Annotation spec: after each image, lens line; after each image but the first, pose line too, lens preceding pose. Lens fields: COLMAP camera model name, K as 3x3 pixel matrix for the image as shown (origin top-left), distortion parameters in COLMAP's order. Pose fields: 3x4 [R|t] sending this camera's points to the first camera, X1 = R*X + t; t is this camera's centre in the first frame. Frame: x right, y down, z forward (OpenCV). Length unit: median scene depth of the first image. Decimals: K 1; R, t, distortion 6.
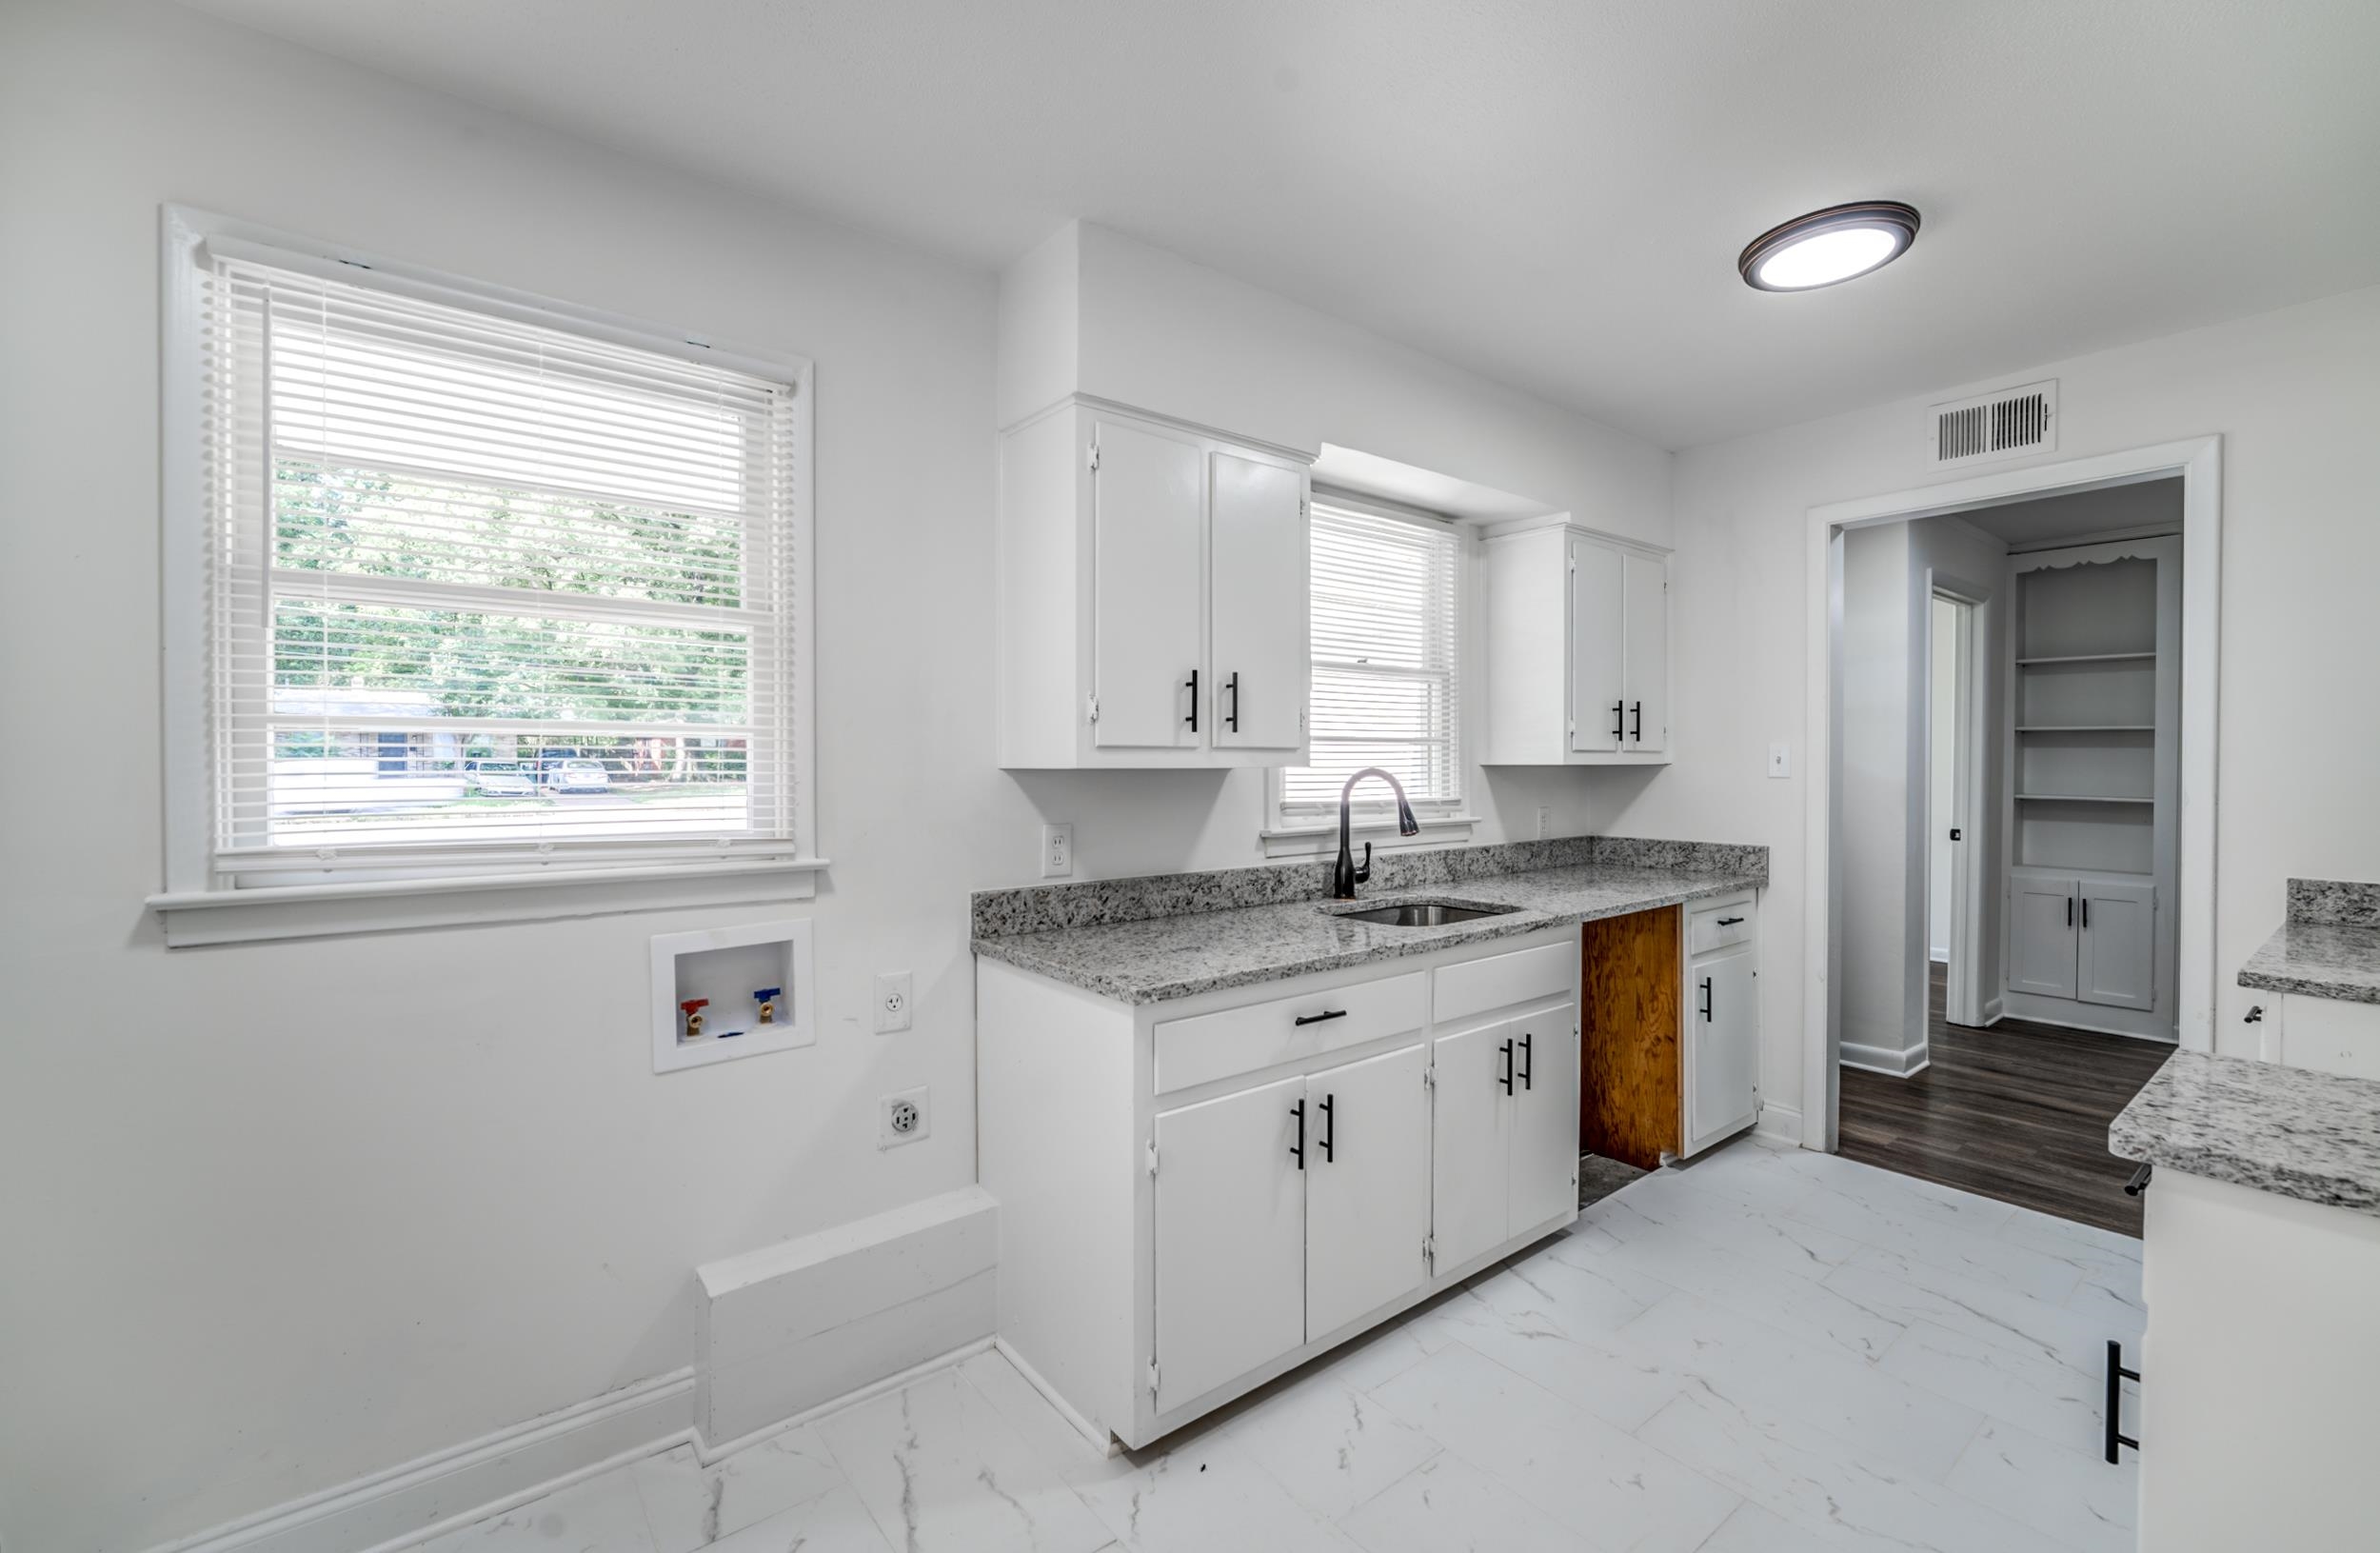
lens RADIAL K [[976.1, 0, 1171.2], [0, 976.1, 767.2], [0, 0, 1]] dist [-0.001765, -0.000147]
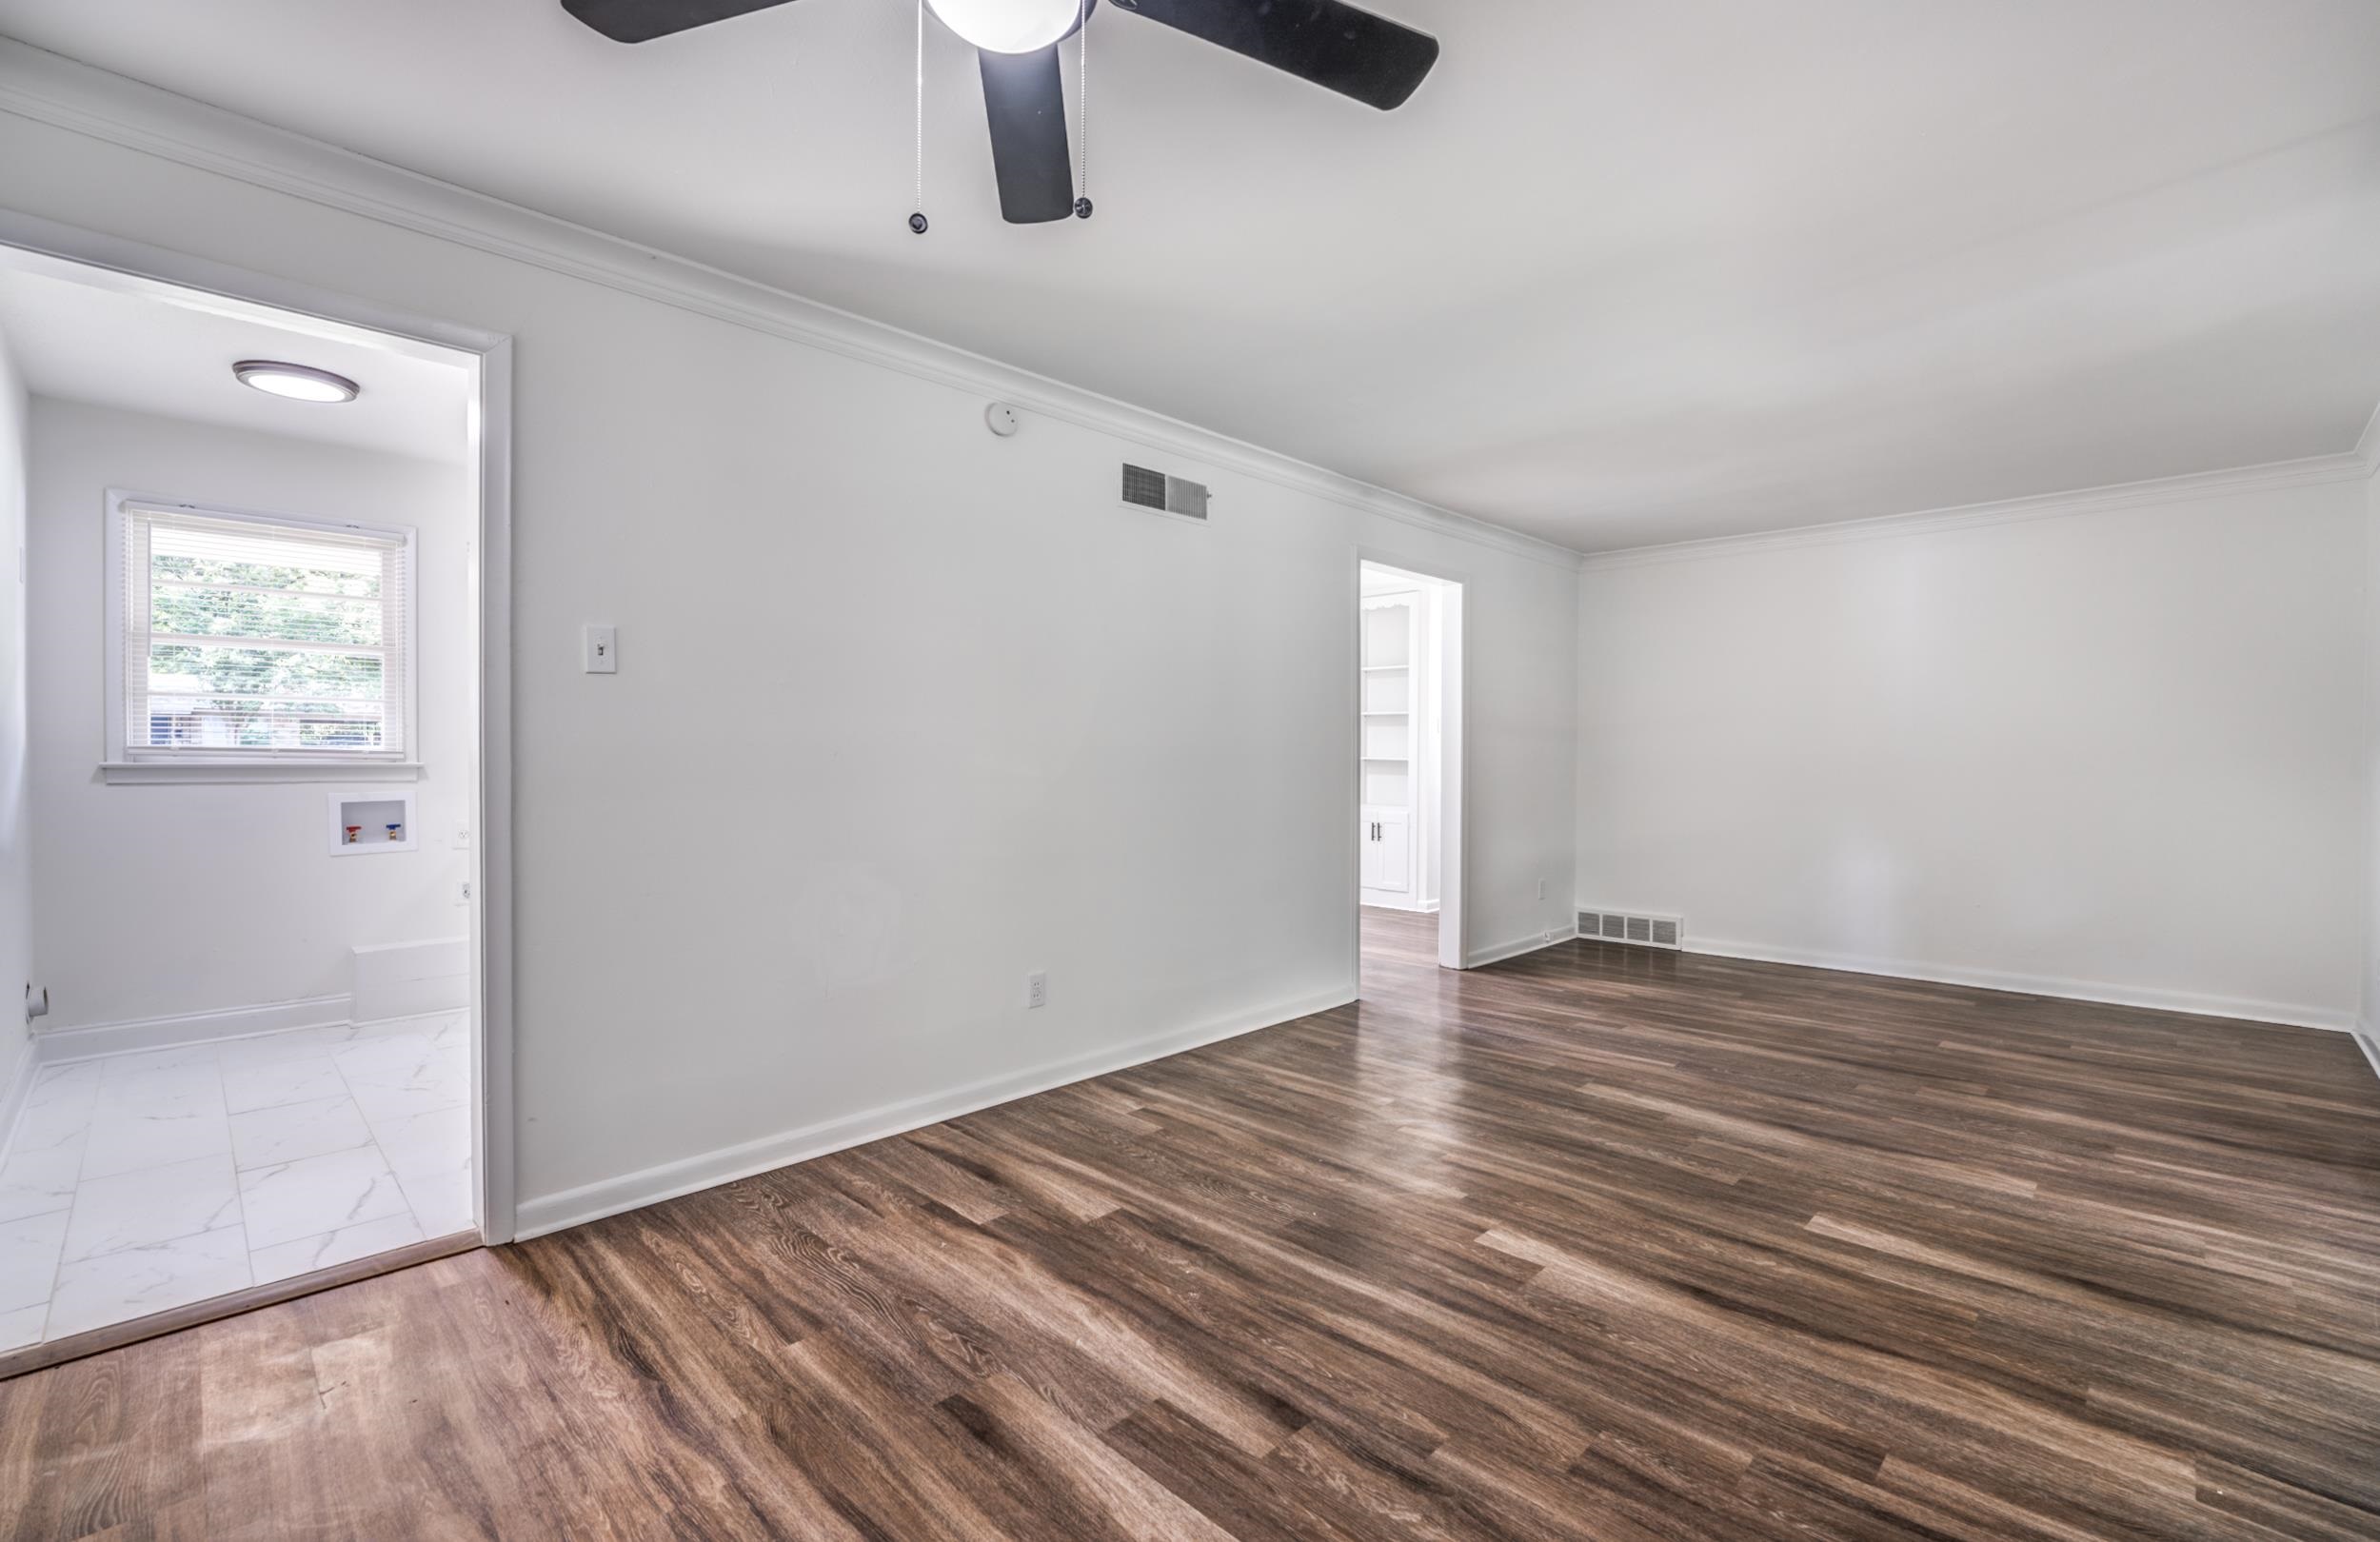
lens RADIAL K [[1036.7, 0, 1194.7], [0, 1036.7, 764.9], [0, 0, 1]] dist [-0.006009, -0.000468]
pose [[0.992779, 0.001500, 0.119949, 0.453085], [-0.001766, 0.999996, 0.002110, 0.040227], [-0.119945, -0.002307, 0.992778, -0.621683]]
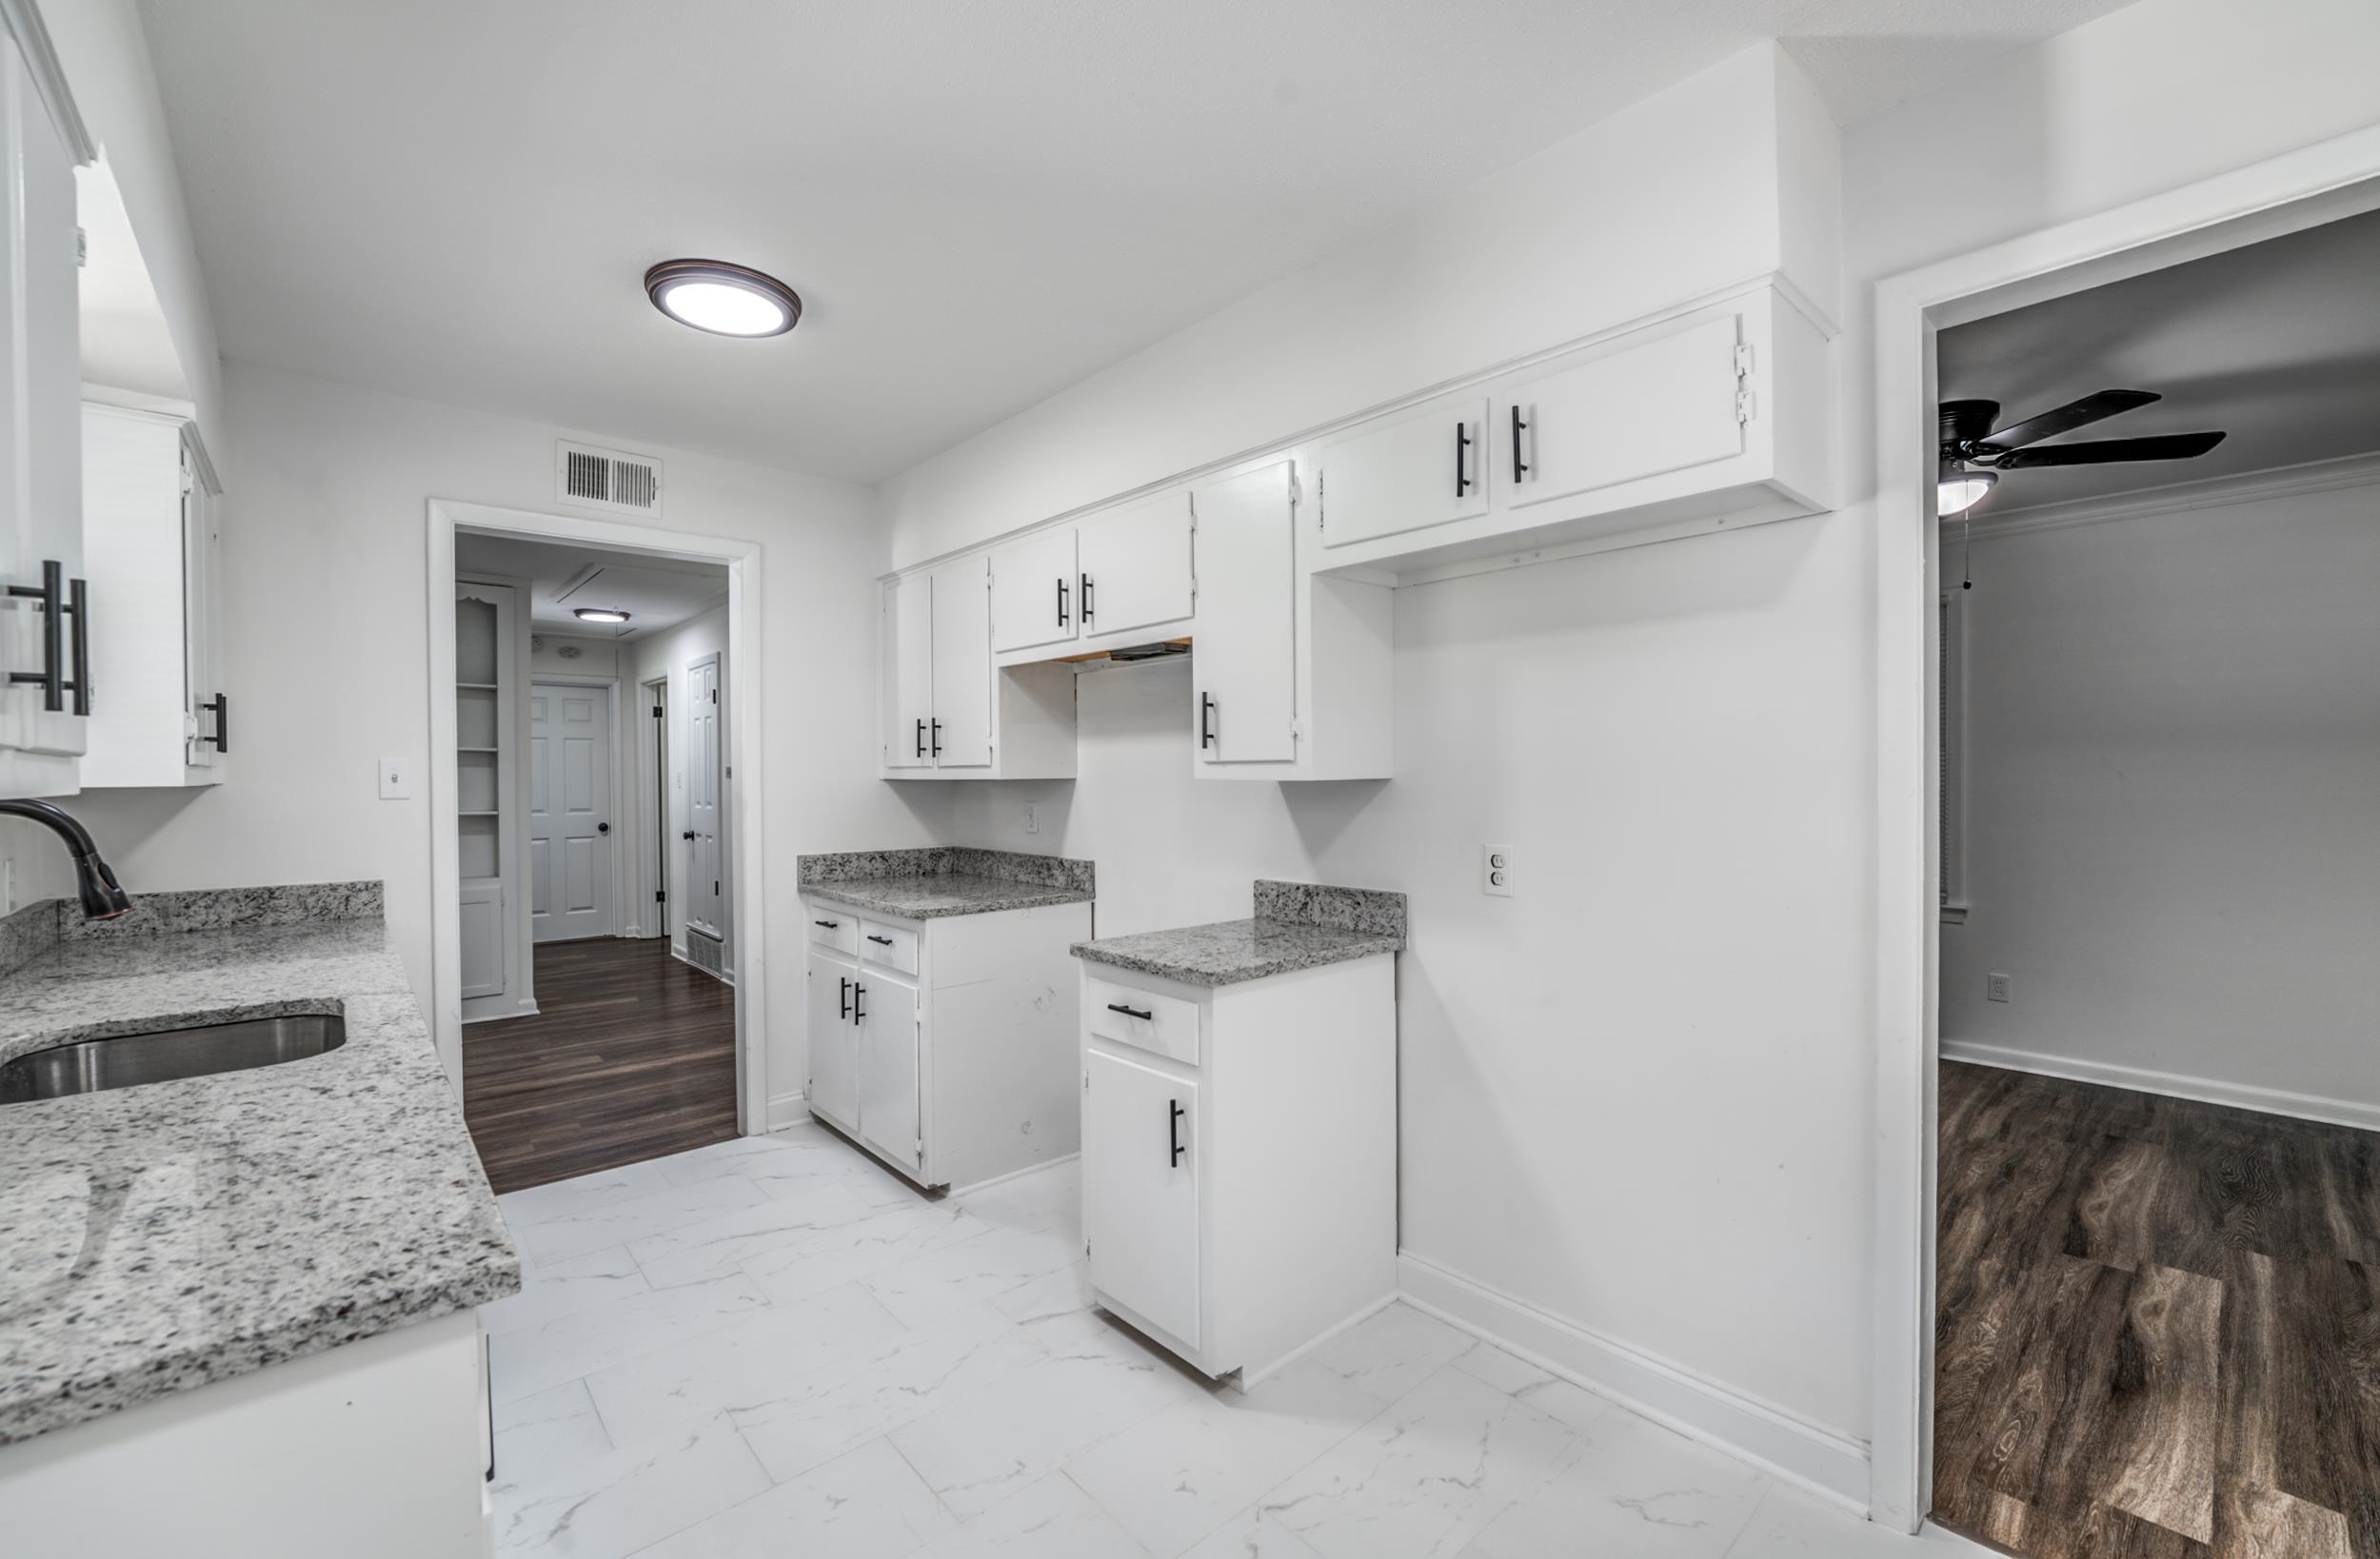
lens RADIAL K [[975.9, 0, 1173.0], [0, 975.9, 784.0], [0, 0, 1]] dist [-0.001765, -0.000147]
pose [[-0.060263, -0.008646, 0.998145, -0.326172], [0.011160, 0.999894, 0.009335, -0.002696], [-0.998120, 0.011702, -0.060160, 0.437587]]
